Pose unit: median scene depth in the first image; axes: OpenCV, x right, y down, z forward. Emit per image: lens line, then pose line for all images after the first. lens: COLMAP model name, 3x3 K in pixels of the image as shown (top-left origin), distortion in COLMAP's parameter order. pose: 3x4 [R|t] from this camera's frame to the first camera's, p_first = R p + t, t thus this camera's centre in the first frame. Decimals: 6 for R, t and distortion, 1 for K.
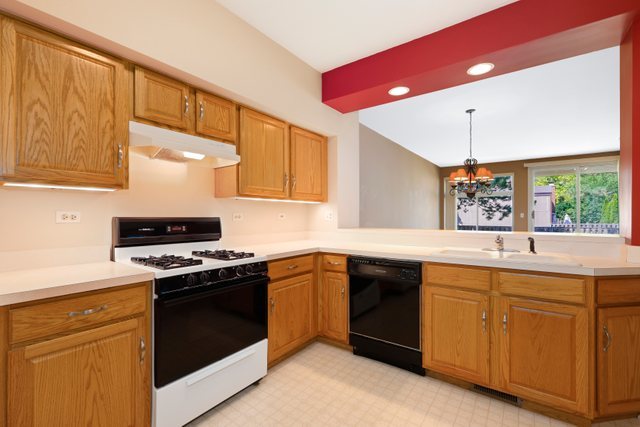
lens RADIAL K [[284.2, 0, 318.7], [0, 284.2, 214.6], [0, 0, 1]] dist [-0.000544, 0.000235]
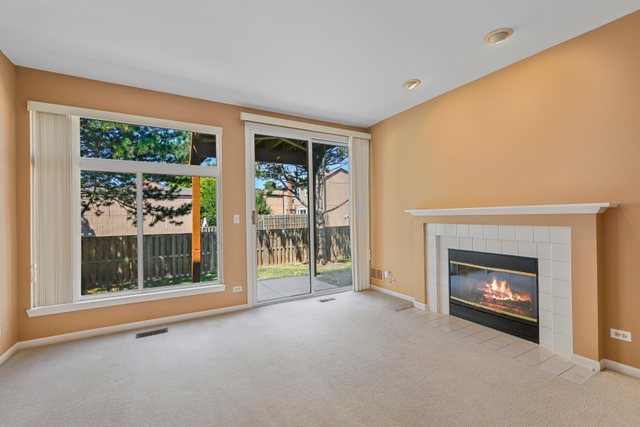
lens RADIAL K [[284.2, 0, 318.7], [0, 284.2, 214.6], [0, 0, 1]] dist [-0.000544, 0.000235]
pose [[0.413719, 0.003085, 0.910400, 1.022257], [0.010944, 0.999905, -0.008361, 0.002443], [-0.910339, 0.013422, 0.413646, 2.067113]]
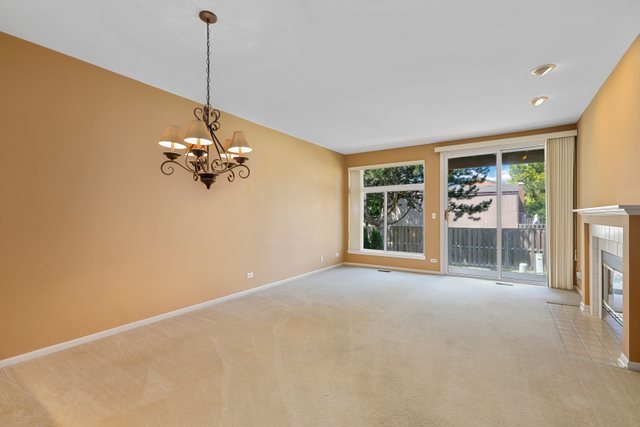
lens RADIAL K [[291.3, 0, 320.0], [0, 291.3, 213.5], [0, 0, 1]] dist [0.027989, 0.000101]
pose [[0.998580, -0.000812, 0.053274, 1.136313], [0.001003, 0.999993, -0.003561, -0.004664], [-0.053270, 0.003609, 0.998574, 0.718473]]
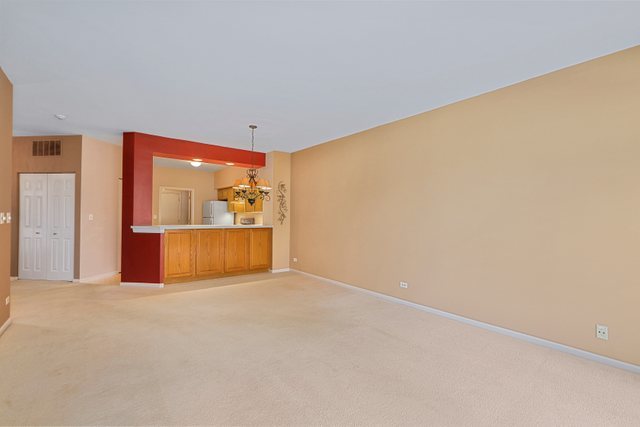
lens RADIAL K [[284.2, 0, 318.7], [0, 284.2, 214.6], [0, 0, 1]] dist [-0.000544, 0.000235]
pose [[-0.274447, -0.008266, -0.961567, 2.509770], [-0.013886, 0.999893, -0.004632, -0.024560], [0.961502, 0.012081, -0.274532, 2.540500]]
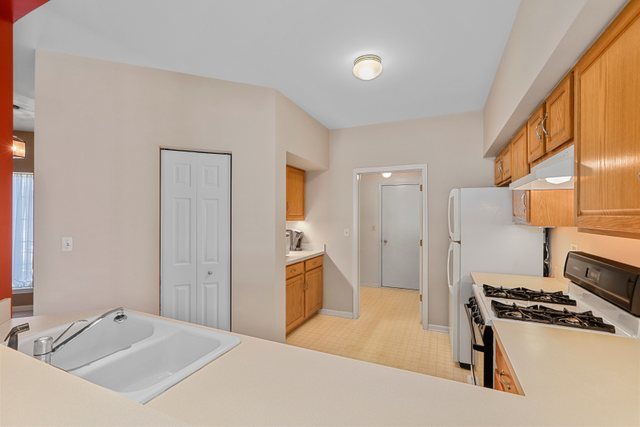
lens RADIAL K [[284.2, 0, 318.7], [0, 284.2, 214.6], [0, 0, 1]] dist [-0.000544, 0.000235]
pose [[-0.977754, -0.002472, -0.209742, 0.332259], [-0.002757, 0.999996, 0.001063, -0.088343], [0.209739, 0.001617, -0.977756, 1.333830]]
